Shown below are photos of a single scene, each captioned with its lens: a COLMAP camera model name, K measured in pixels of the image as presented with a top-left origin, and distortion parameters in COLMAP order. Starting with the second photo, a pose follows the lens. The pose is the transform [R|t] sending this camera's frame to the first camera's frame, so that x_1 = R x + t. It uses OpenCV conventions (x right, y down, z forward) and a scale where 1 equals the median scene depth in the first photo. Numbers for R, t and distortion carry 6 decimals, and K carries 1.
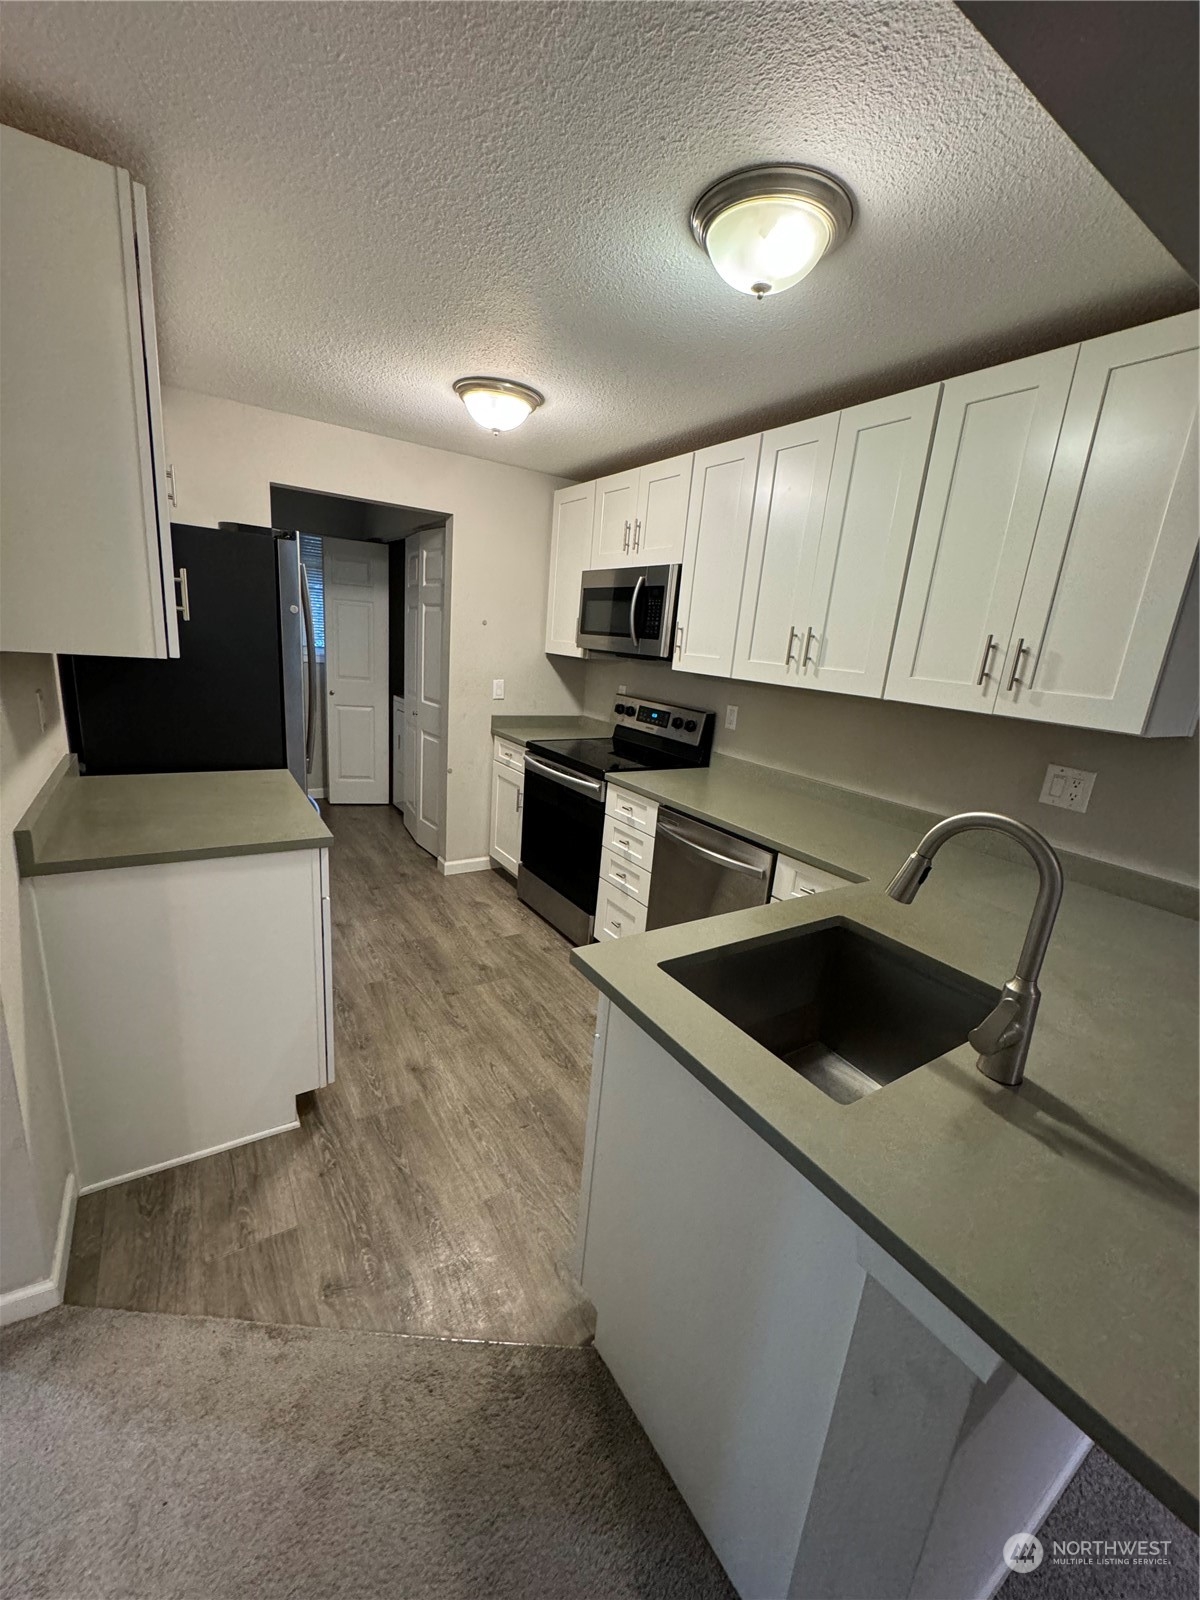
lens RADIAL K [[636.3, 0, 602.2], [0, 636.3, 804.8], [0, 0, 1]] dist [0.001095, -0.000020]
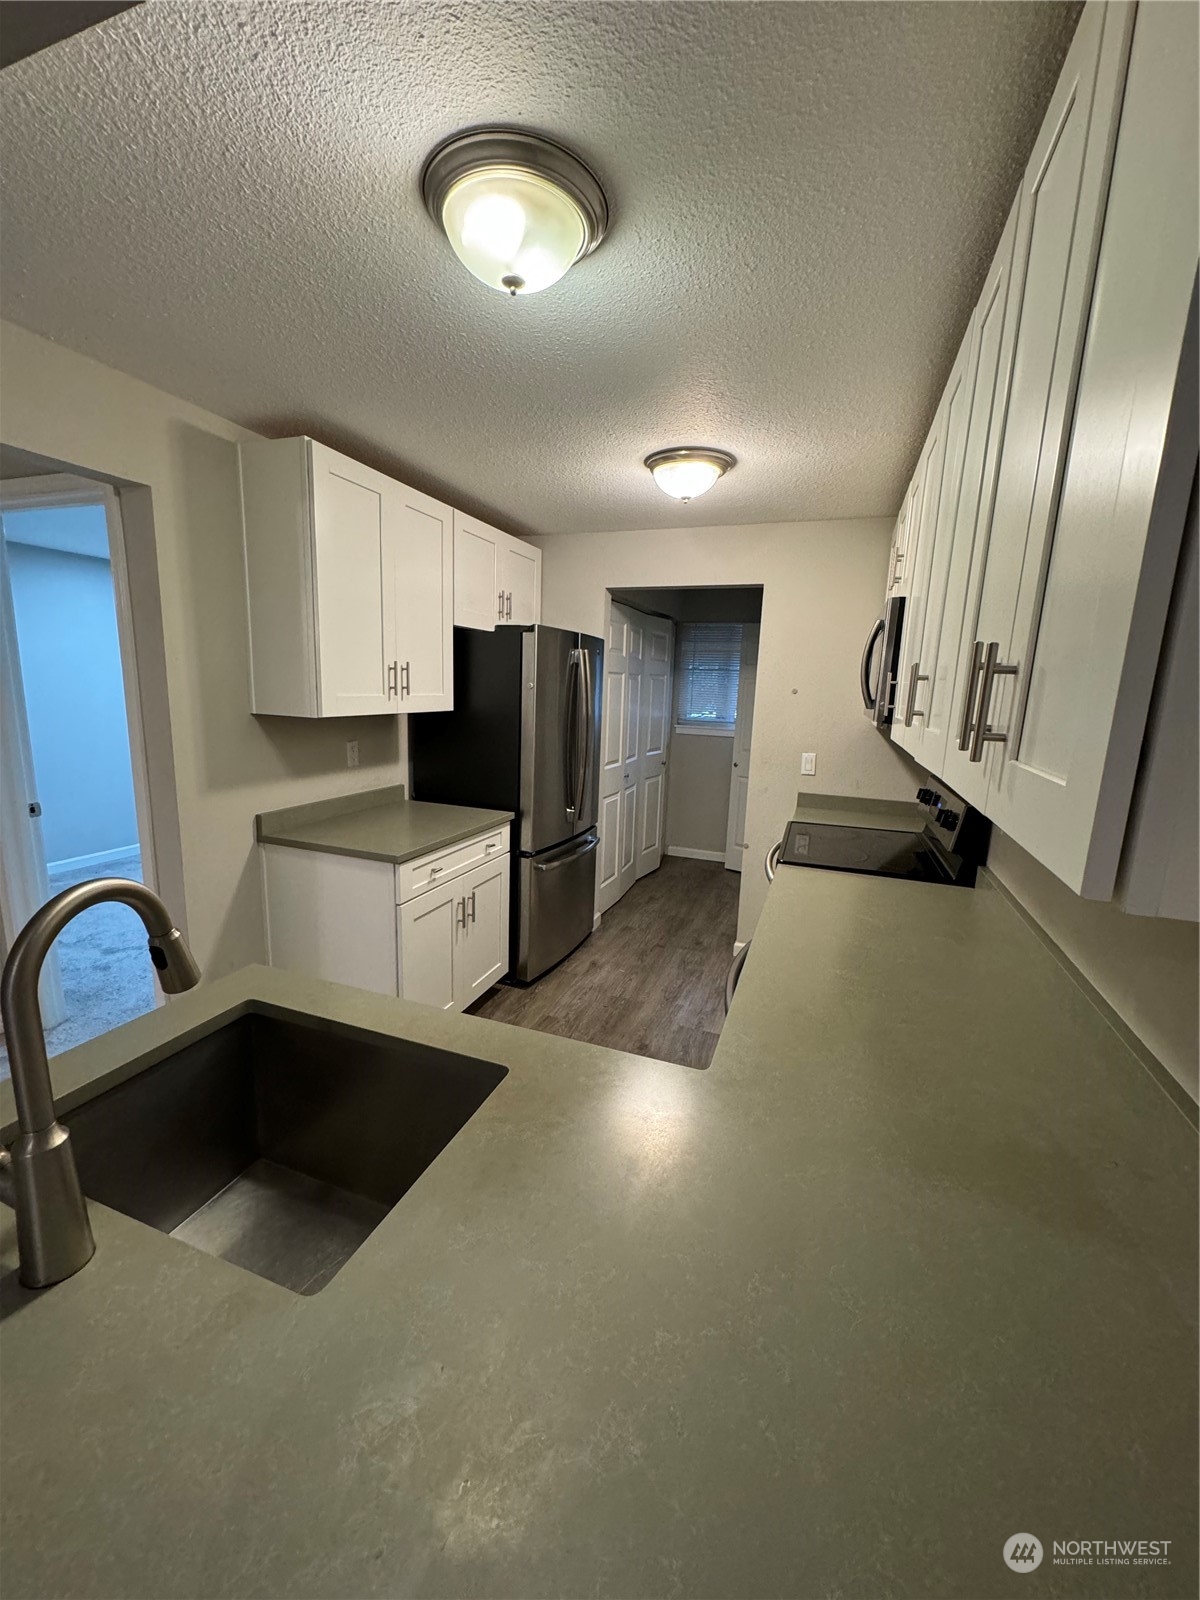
lens RADIAL K [[636.3, 0, 597.7], [0, 636.3, 801.3], [0, 0, 1]] dist [0.001095, -0.000020]
pose [[0.596687, 0.086068, -0.797845, 0.469926], [-0.193258, 0.980381, -0.038774, -0.048444], [0.778856, 0.177326, 0.601614, 0.305574]]
